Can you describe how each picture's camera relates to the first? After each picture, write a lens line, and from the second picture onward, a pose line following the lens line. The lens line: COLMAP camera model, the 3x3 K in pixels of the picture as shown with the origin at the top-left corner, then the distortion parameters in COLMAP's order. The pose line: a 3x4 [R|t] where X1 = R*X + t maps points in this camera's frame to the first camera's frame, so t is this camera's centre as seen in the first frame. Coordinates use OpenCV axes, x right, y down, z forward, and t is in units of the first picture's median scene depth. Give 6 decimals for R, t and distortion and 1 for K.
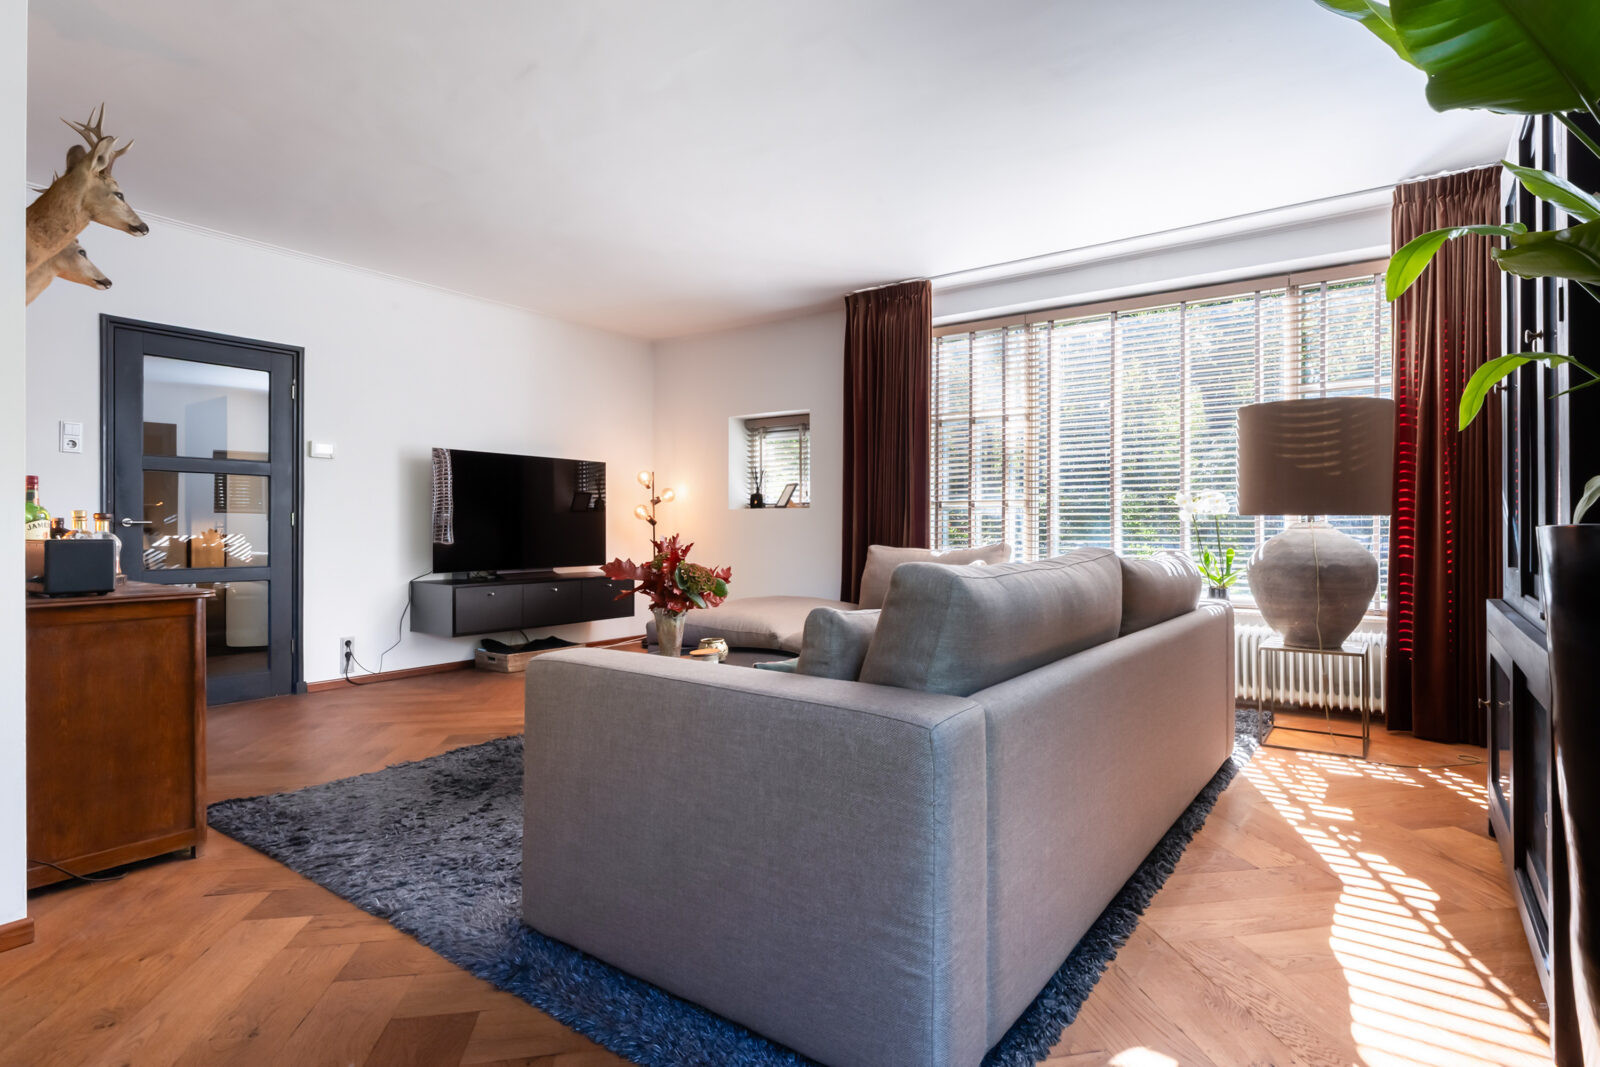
lens RADIAL K [[834.5, 0, 834.5], [0, 834.5, 524.4], [0, 0, 1]] dist [0.011773, 0.001358]
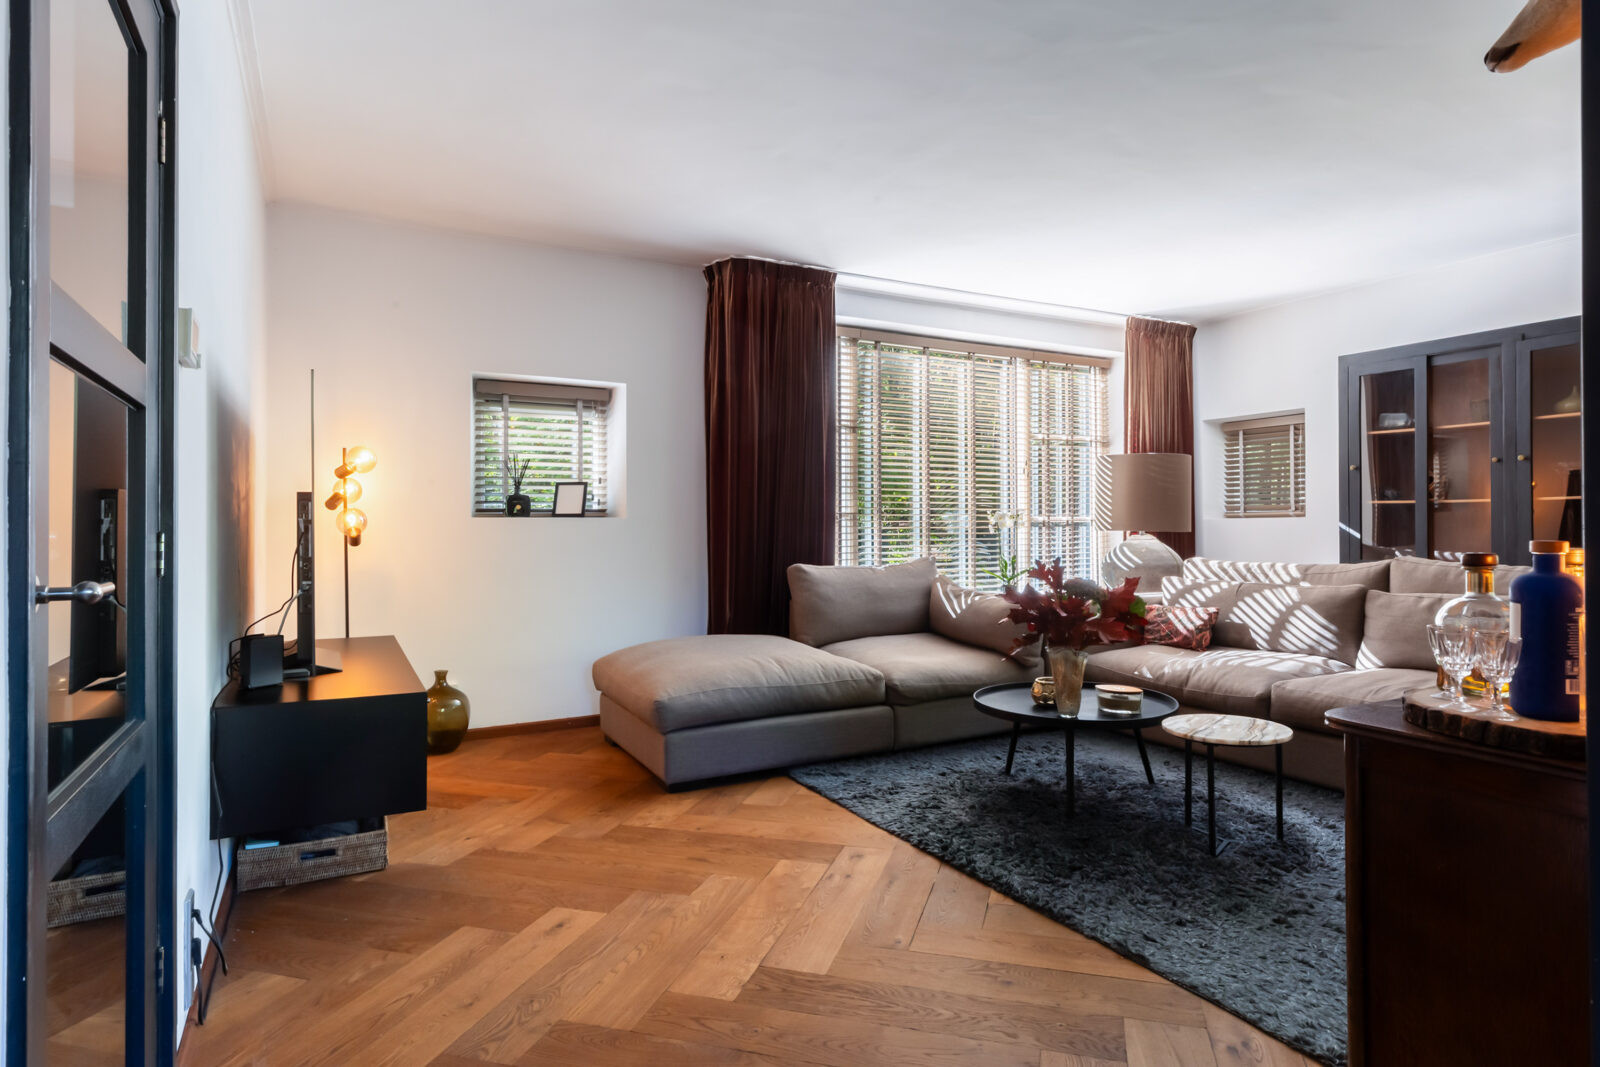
lens RADIAL K [[872.0, 0, 798.6], [0, 872.0, 522.4], [0, 0, 1]] dist [0.006077, 0.000945]
pose [[0.445683, 0.001031, 0.895190, -0.969996], [0.004463, 0.999984, -0.003374, -0.017677], [-0.895179, 0.005499, 0.445672, 0.767890]]
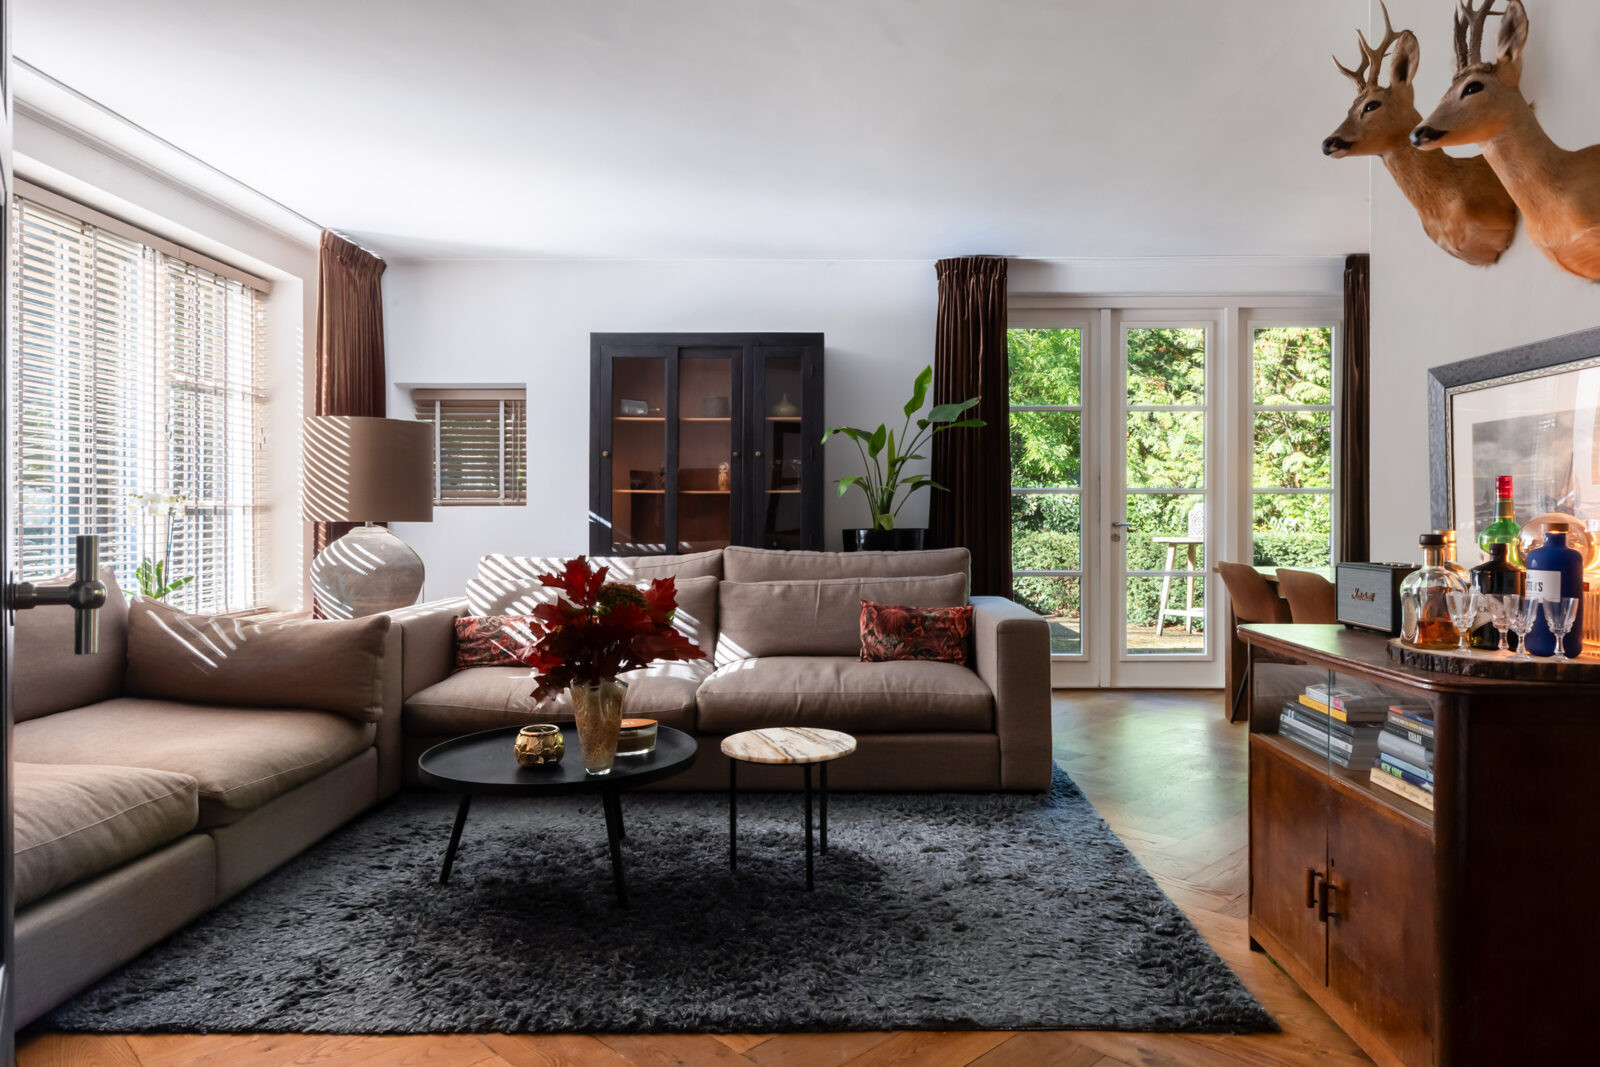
lens RADIAL K [[1035.9, 0, 802.4], [0, 1035.9, 524.5], [0, 0, 1]] dist [0.008703, -0.002673]
pose [[-0.568993, -0.008843, 0.822295, -0.799121], [-0.001679, 0.999953, 0.009591, -0.015530], [-0.822341, 0.004076, -0.568981, 1.172667]]
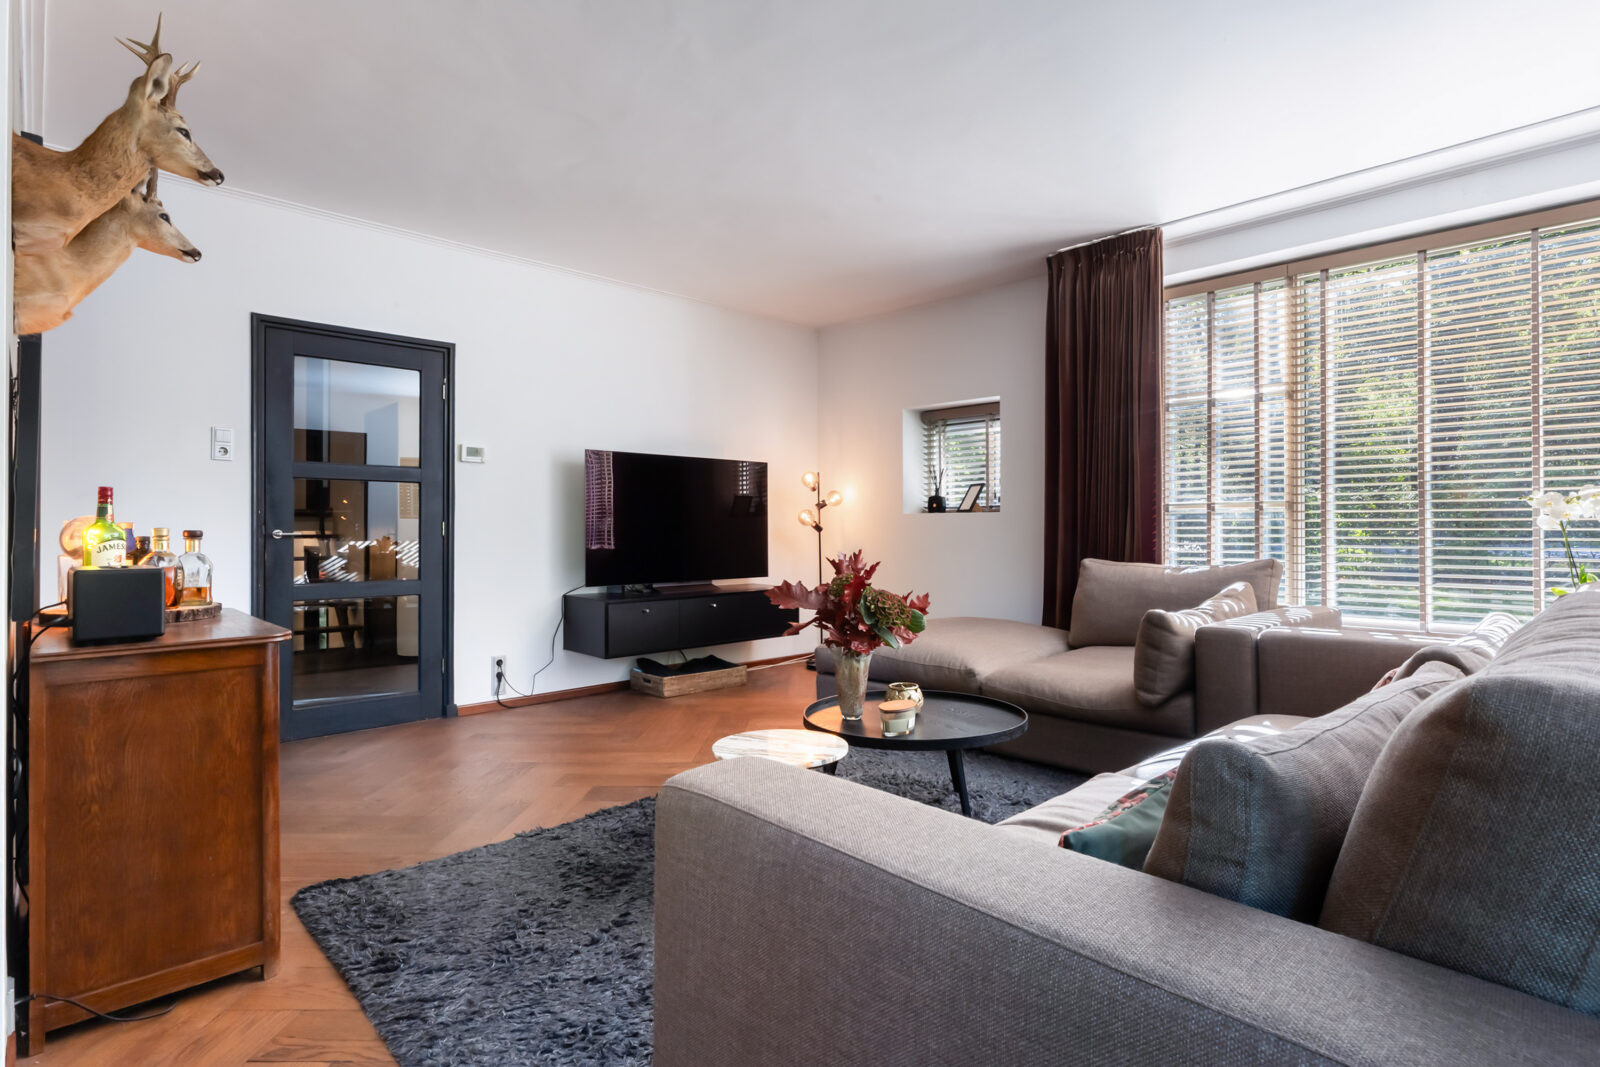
lens RADIAL K [[834.5, 0, 833.4], [0, 834.5, 518.9], [0, 0, 1]] dist [0.011773, 0.001358]
pose [[0.983077, -0.003797, -0.183156, -0.060616], [0.002583, 0.999973, -0.006865, -0.011462], [0.183177, 0.006276, 0.983060, 0.196218]]
